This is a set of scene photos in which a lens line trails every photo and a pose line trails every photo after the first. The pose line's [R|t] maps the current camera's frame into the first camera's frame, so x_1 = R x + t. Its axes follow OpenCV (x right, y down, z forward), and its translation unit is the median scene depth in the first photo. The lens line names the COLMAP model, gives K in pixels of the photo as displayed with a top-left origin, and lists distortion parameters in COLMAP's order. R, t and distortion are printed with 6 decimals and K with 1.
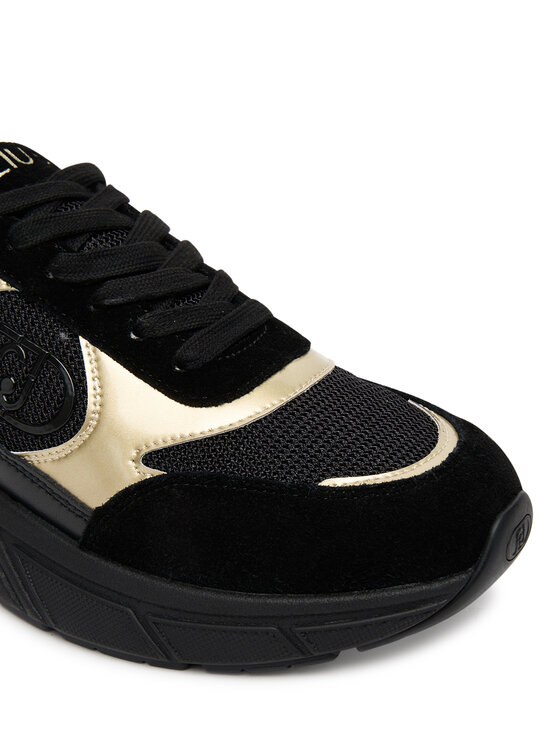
lens RADIAL K [[918.3, 0, 279.1], [0, 918.3, 375.4], [0, 0, 1]] dist [0.041449, 0.000000]
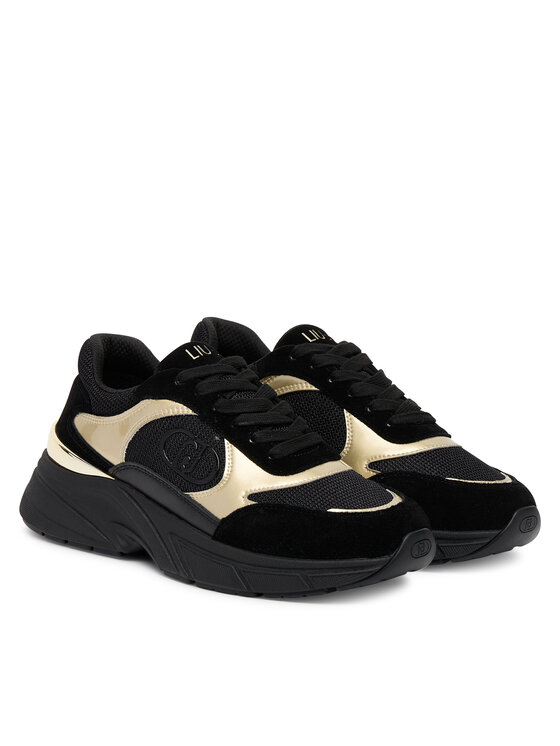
lens RADIAL K [[2013.7, 0, 280.1], [0, 2013.7, 372.9], [0, 0, 1]] dist [0.076266, 0.000000]
pose [[0.984008, 0.091561, -0.152788, 0.567421], [-0.123240, 0.969281, -0.212853, 0.745553], [0.128605, 0.228279, 0.965064, -3.296243]]
